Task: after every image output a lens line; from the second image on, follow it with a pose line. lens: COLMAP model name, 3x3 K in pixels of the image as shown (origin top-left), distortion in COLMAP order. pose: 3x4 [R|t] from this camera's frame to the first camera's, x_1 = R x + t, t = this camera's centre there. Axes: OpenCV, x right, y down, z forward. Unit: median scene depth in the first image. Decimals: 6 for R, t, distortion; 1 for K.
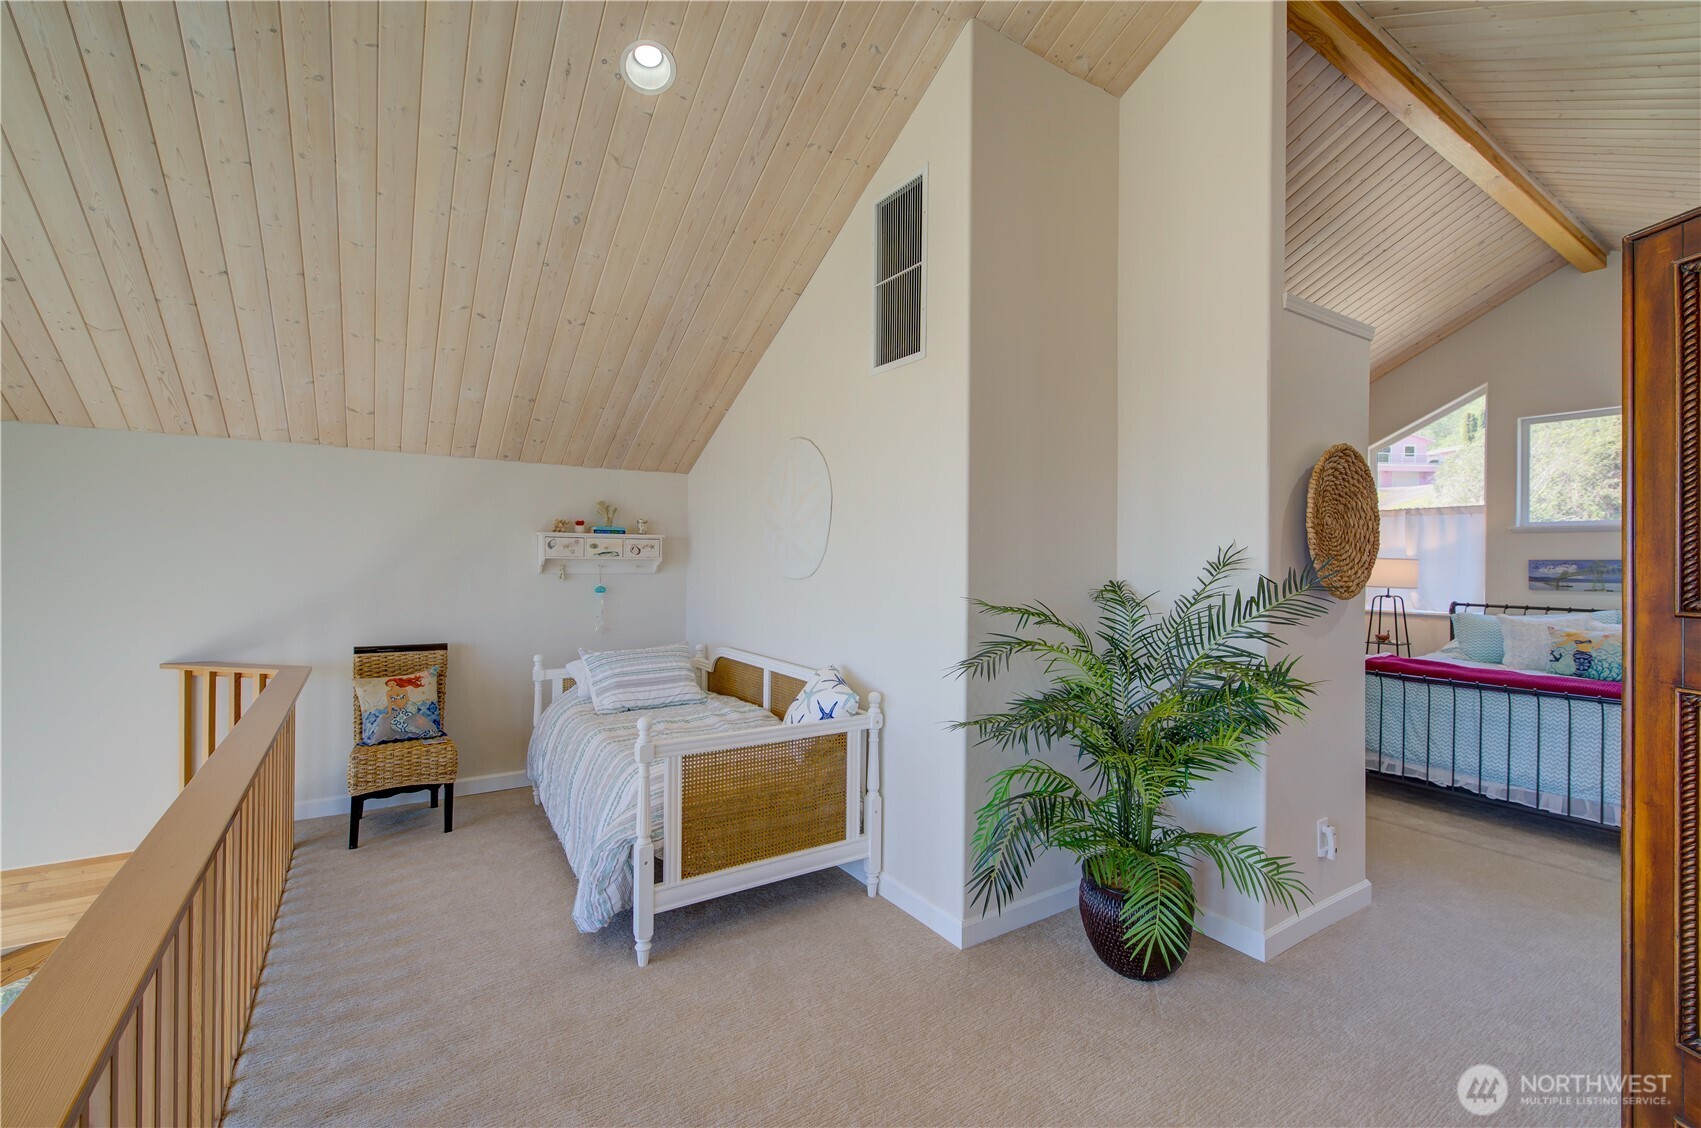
lens RADIAL K [[733.1, 0, 860.6], [0, 733.1, 560.3], [0, 0, 1]] dist [-0.002066, 0.000235]
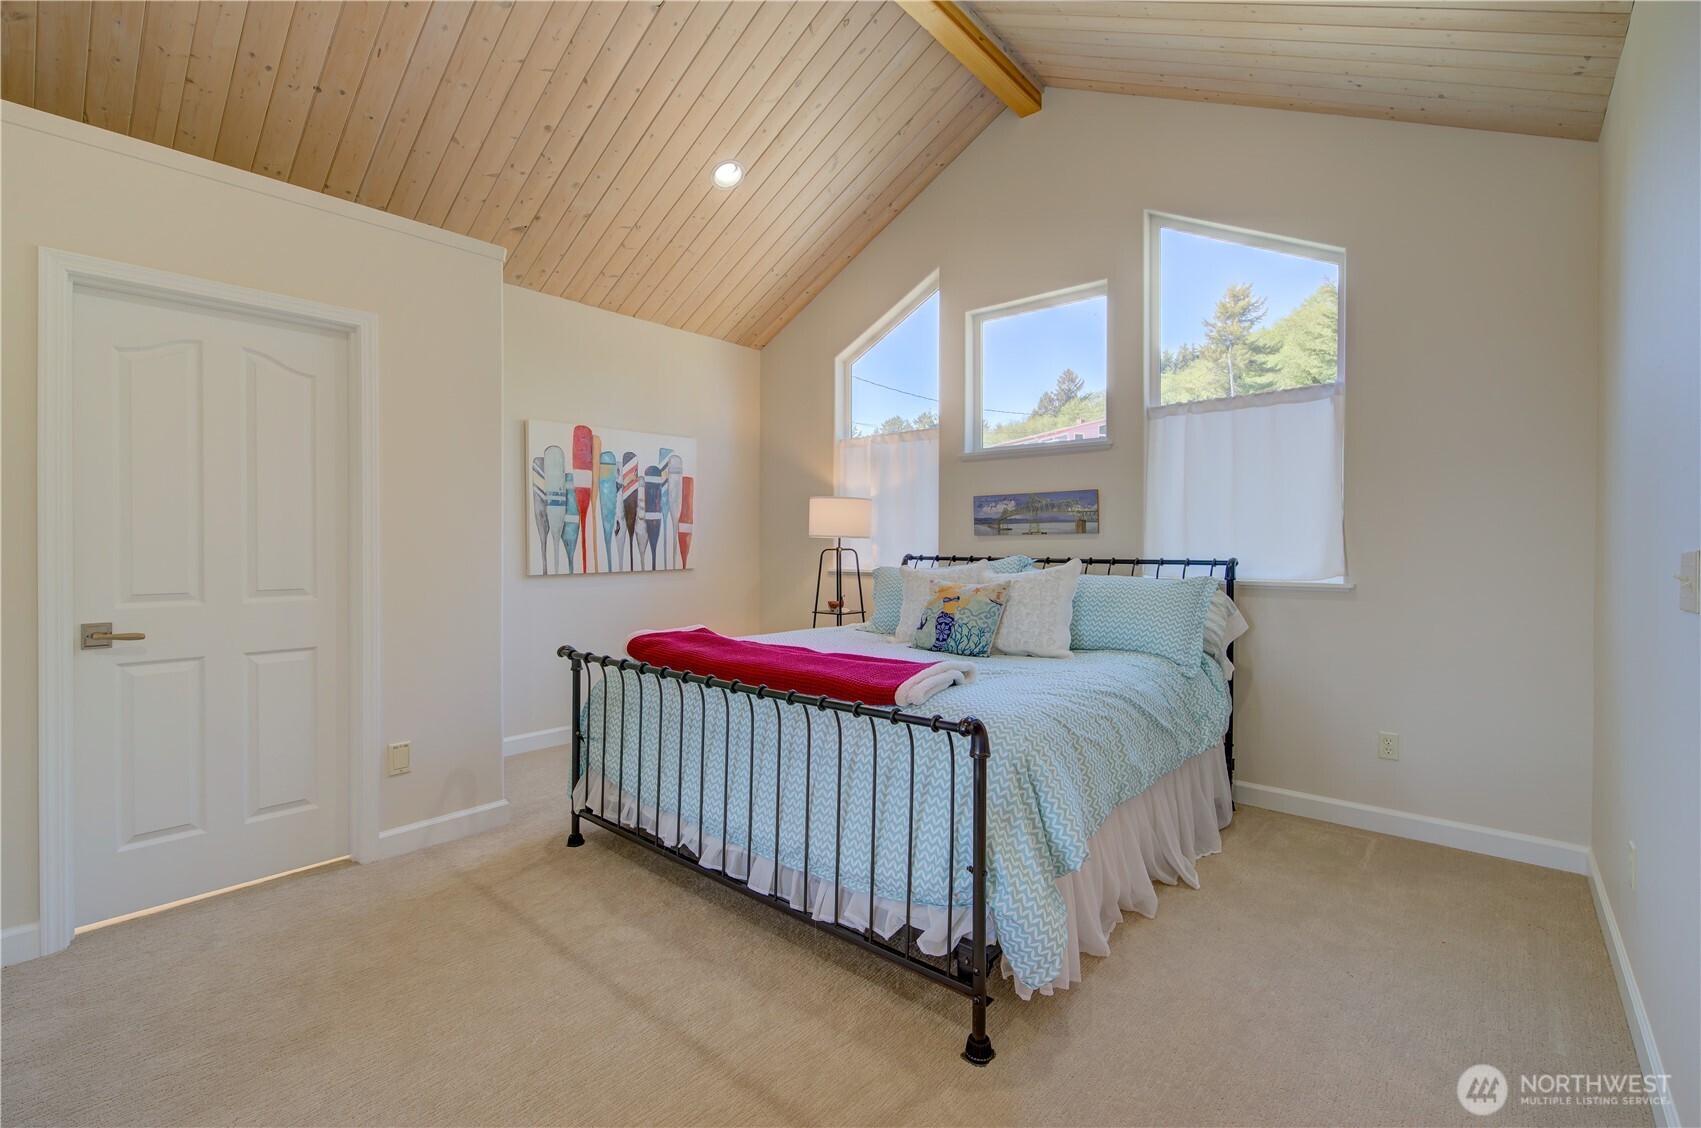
lens RADIAL K [[733.1, 0, 860.6], [0, 733.1, 560.3], [0, 0, 1]] dist [-0.002066, 0.000235]
pose [[0.964360, -0.019083, 0.263903, 0.608702], [0.013438, 0.999641, 0.023178, 0.048033], [-0.264251, -0.018805, 0.964271, 0.295410]]
